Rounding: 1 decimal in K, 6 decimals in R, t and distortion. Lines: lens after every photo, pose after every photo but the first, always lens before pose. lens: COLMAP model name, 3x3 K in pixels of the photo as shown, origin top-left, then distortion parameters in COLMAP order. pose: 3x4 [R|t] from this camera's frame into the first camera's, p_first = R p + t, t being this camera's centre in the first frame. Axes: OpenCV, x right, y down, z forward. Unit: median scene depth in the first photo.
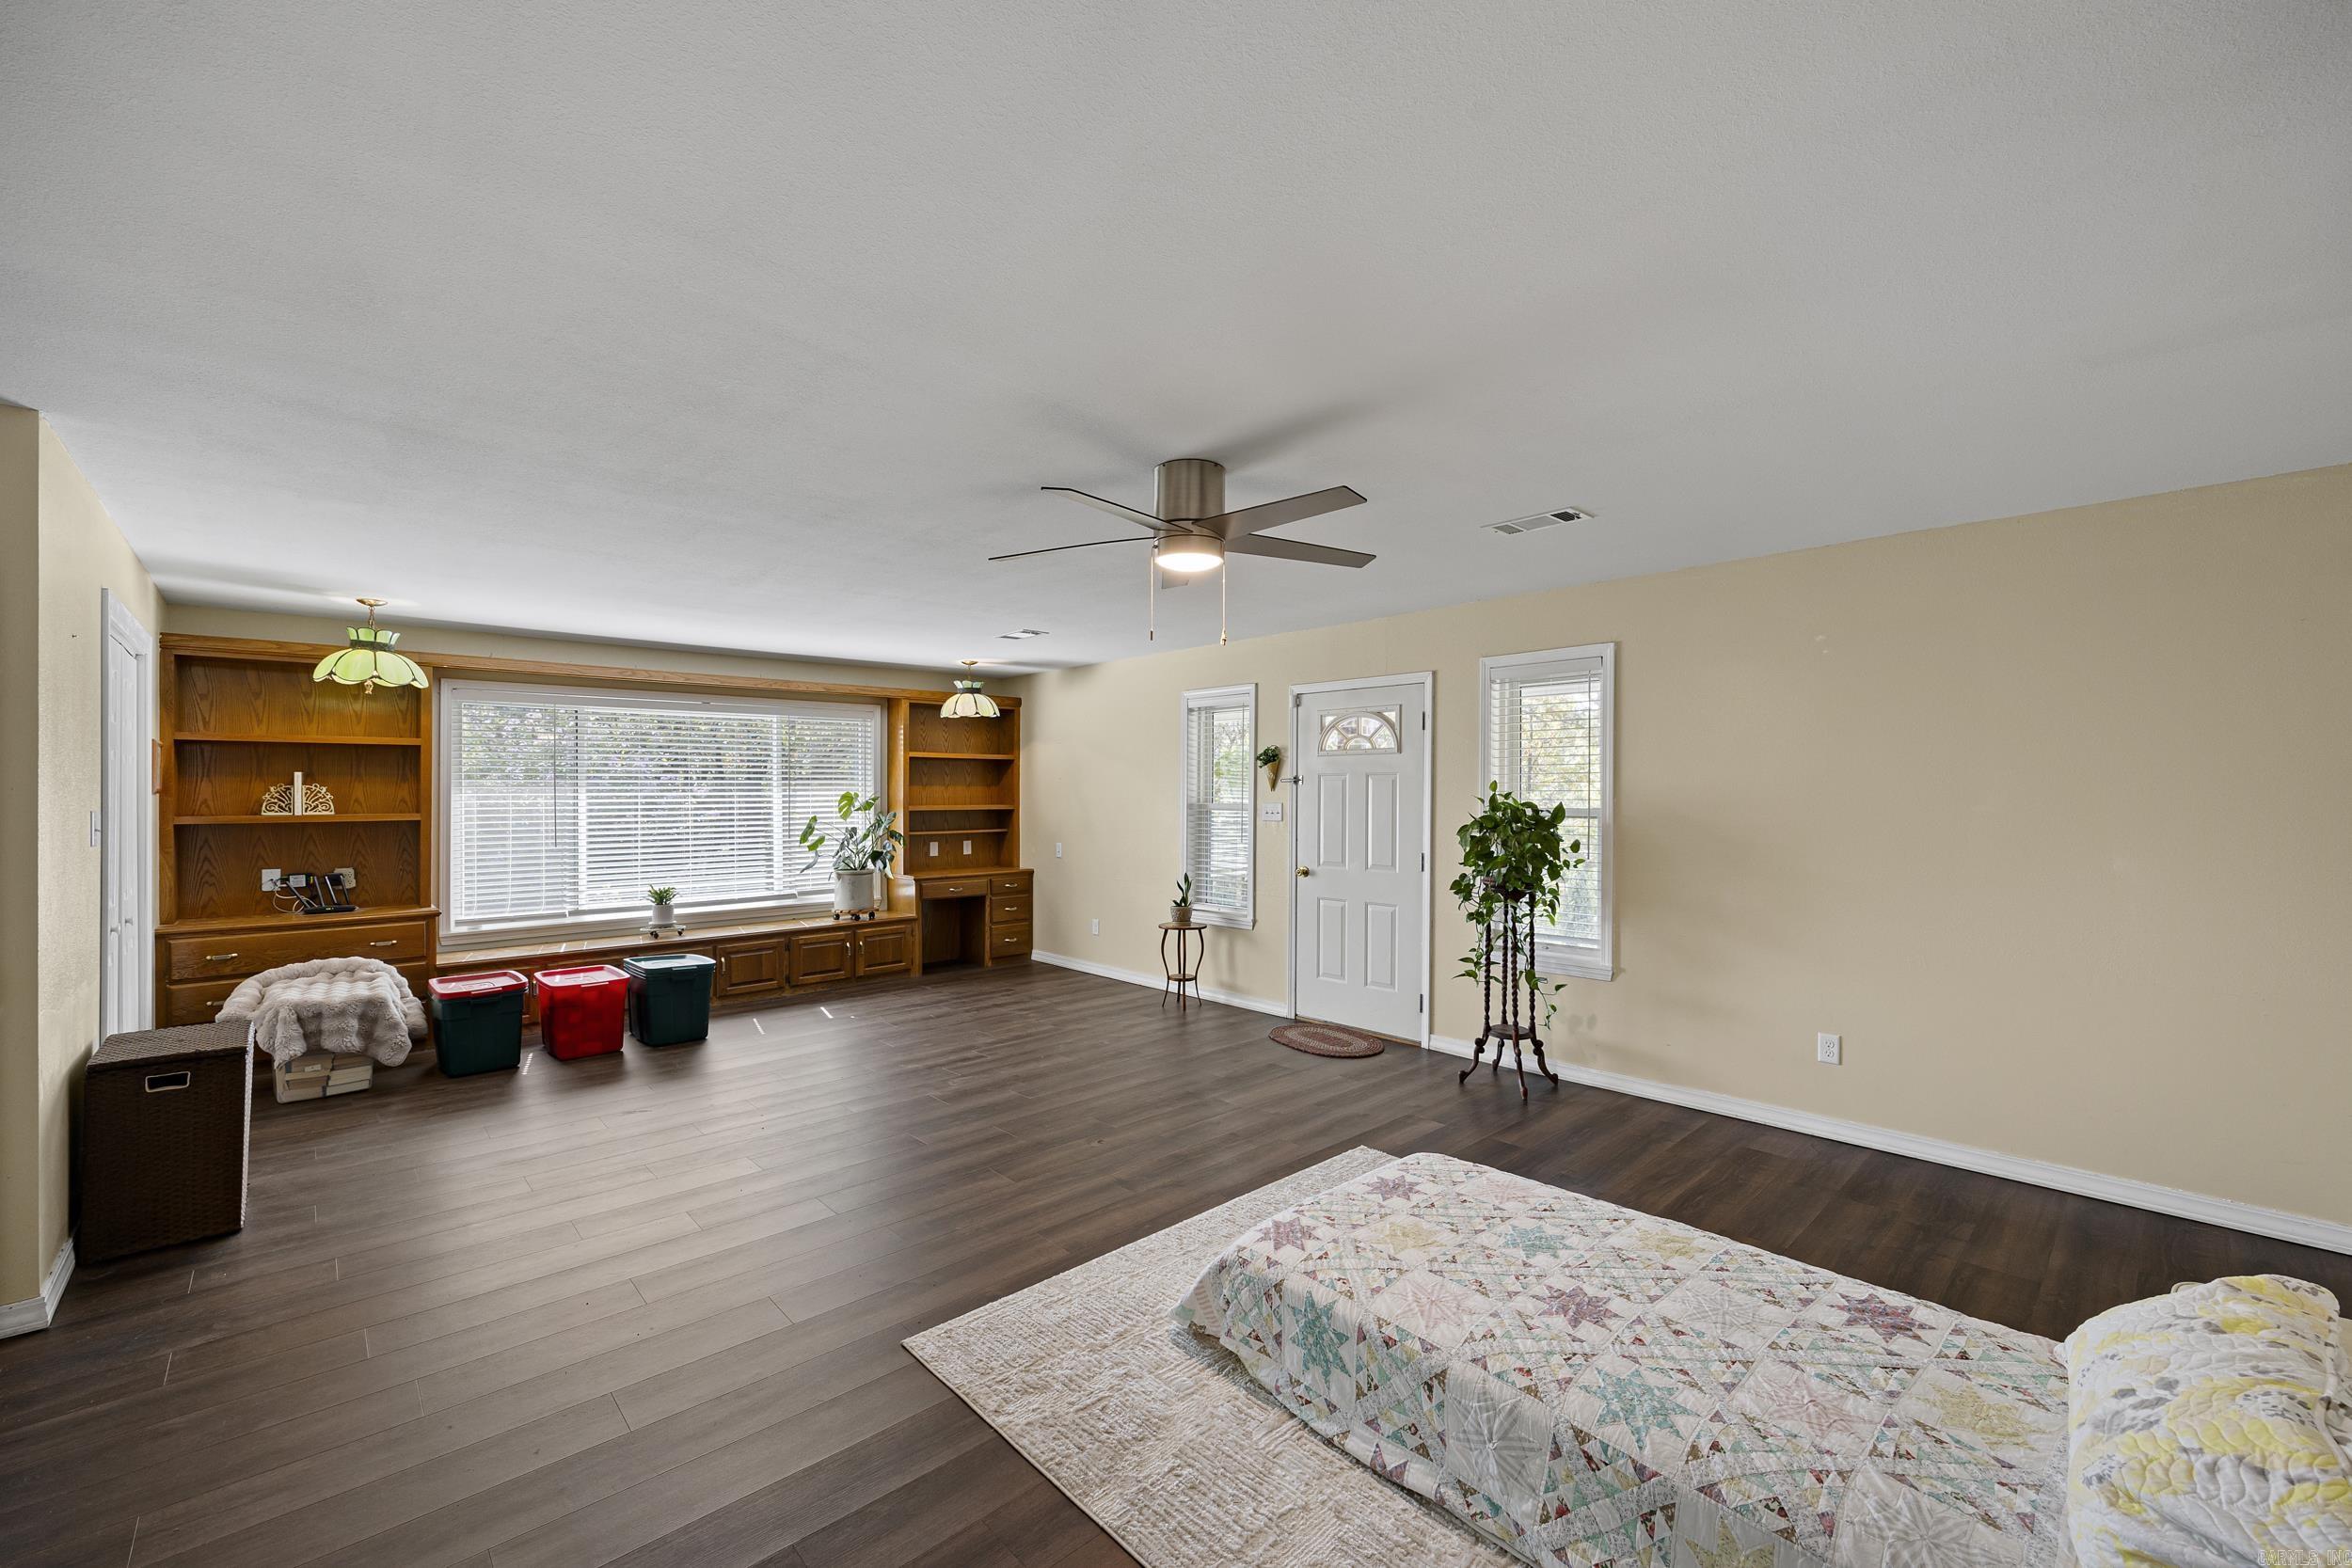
lens RADIAL K [[963.5, 0, 1183.6], [0, 963.5, 789.7], [0, 0, 1]] dist [-0.006198, 0.000185]
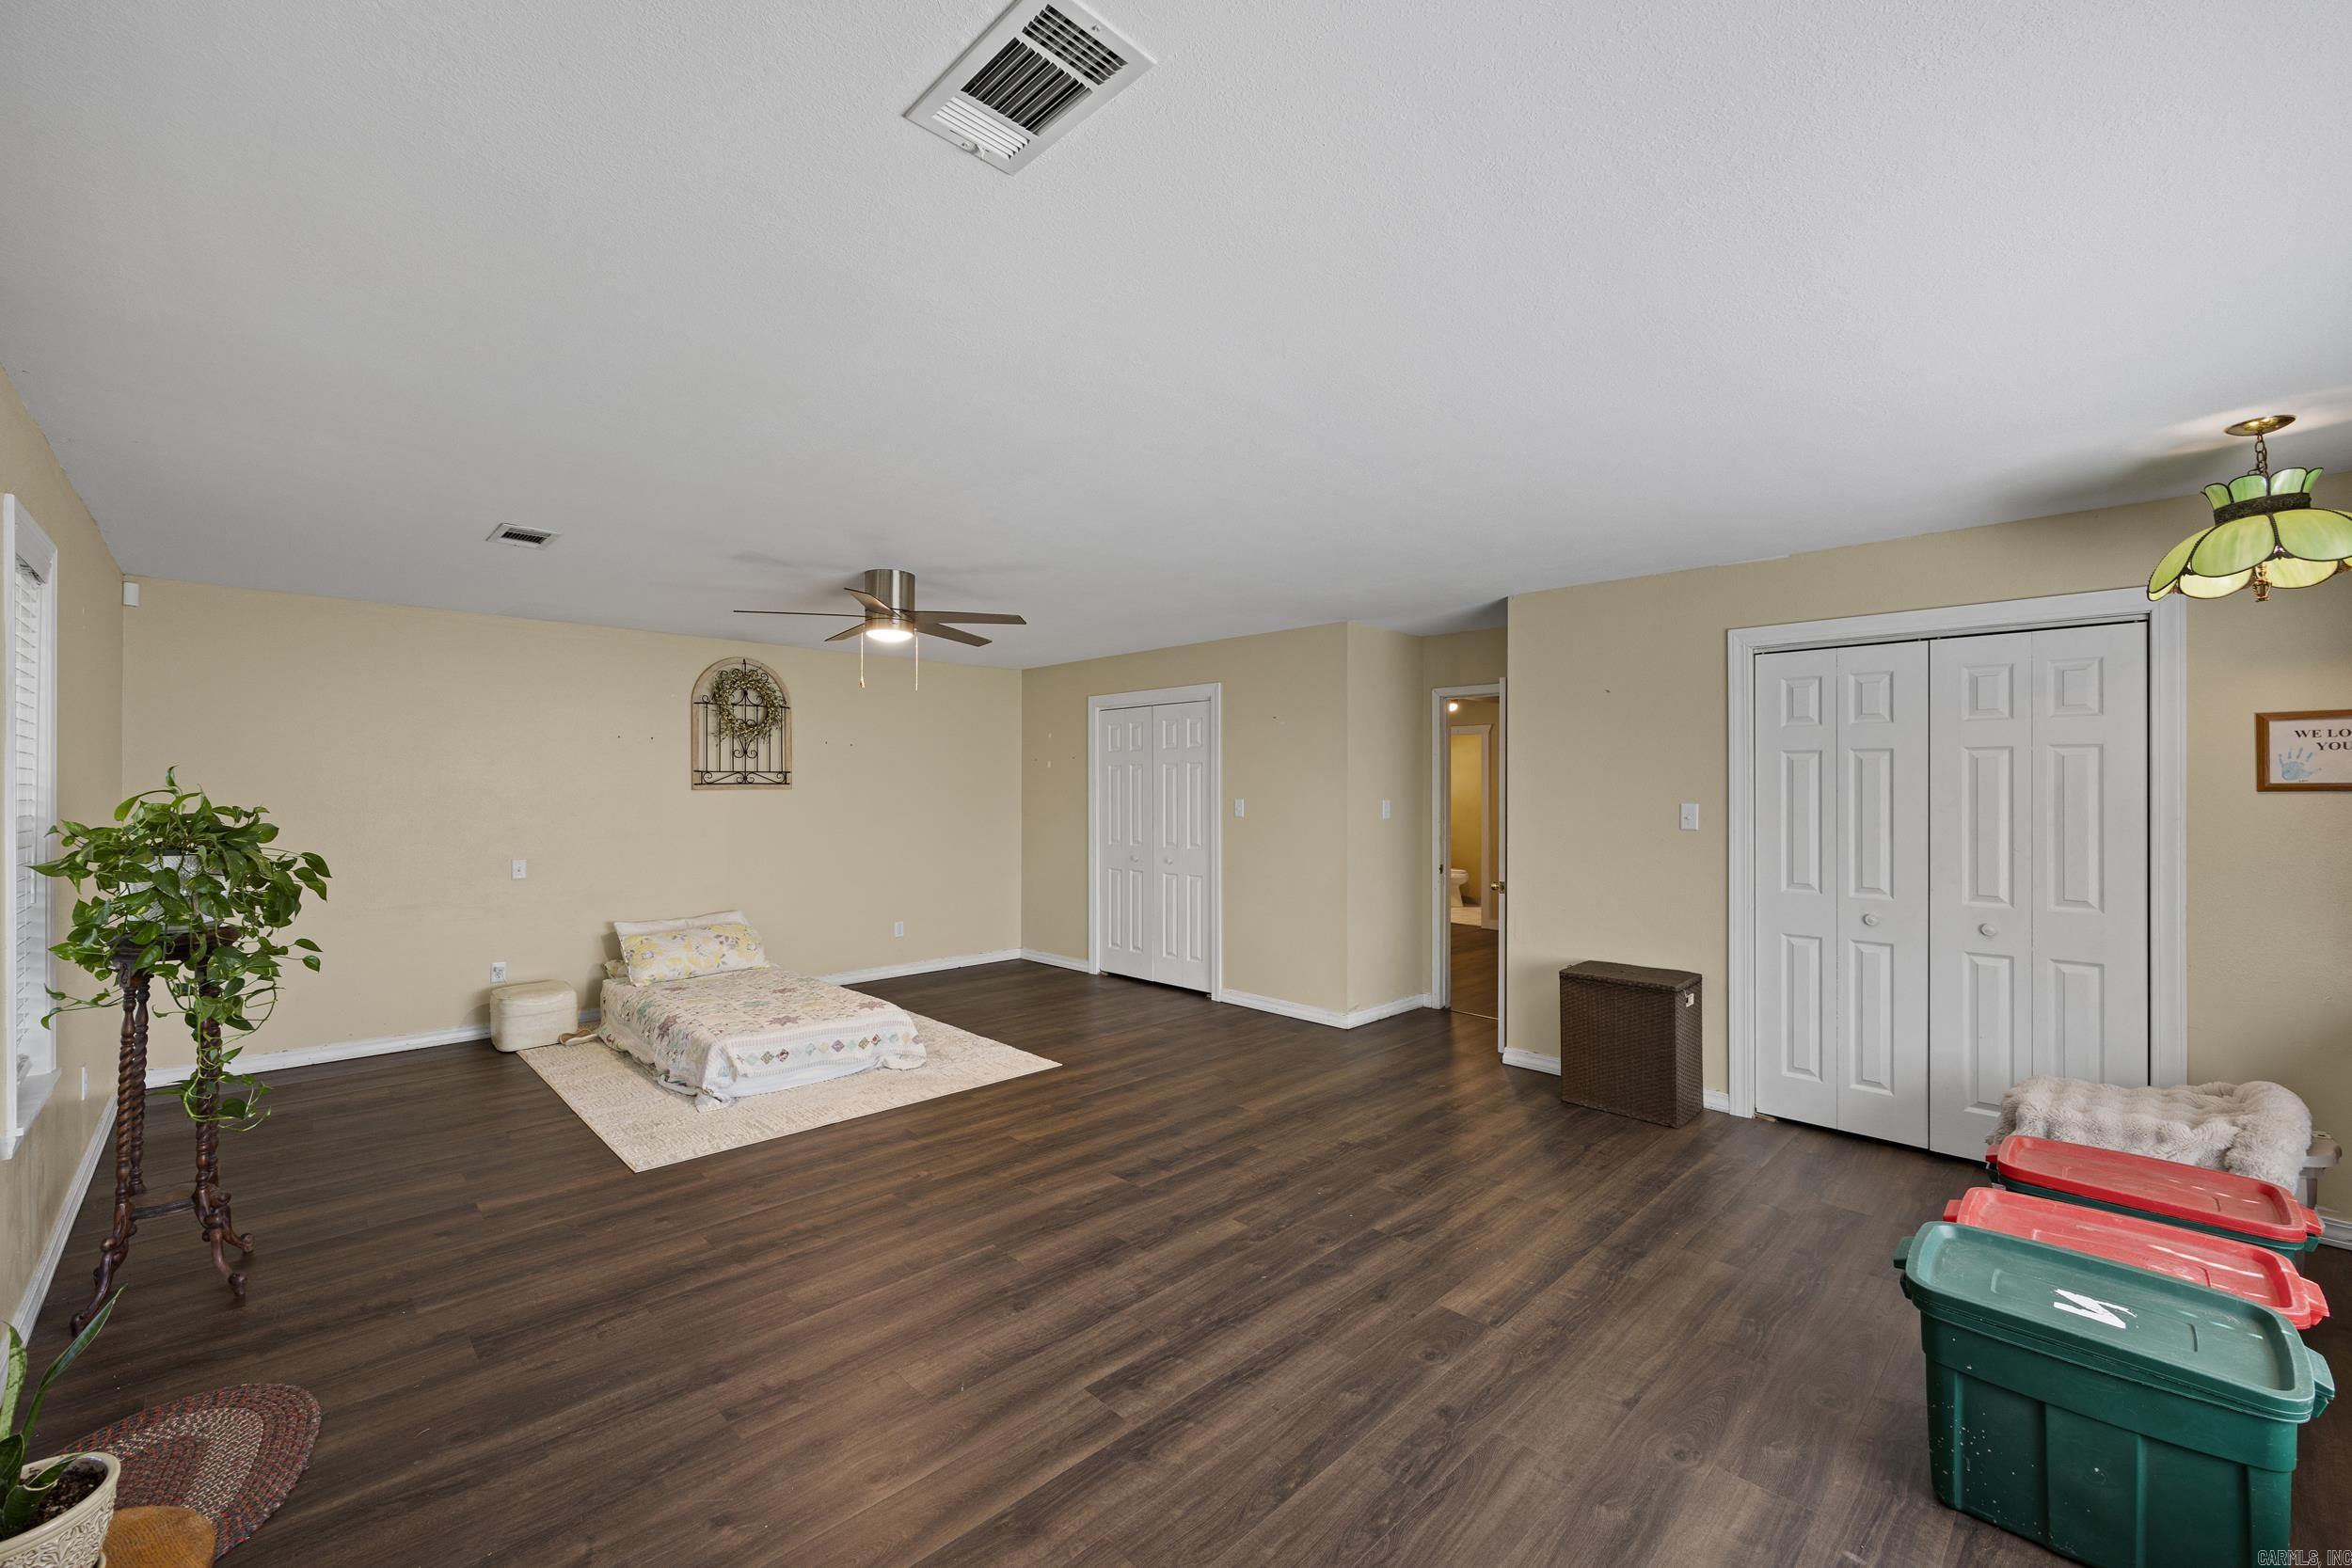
lens RADIAL K [[963.5, 0, 1172.8], [0, 963.5, 783.7], [0, 0, 1]] dist [-0.006198, 0.000185]
pose [[-0.999857, -0.003192, -0.016618, -0.264326], [-0.003074, 0.999970, -0.007081, 0.007167], [0.016640, -0.007029, -0.999837, 1.629453]]
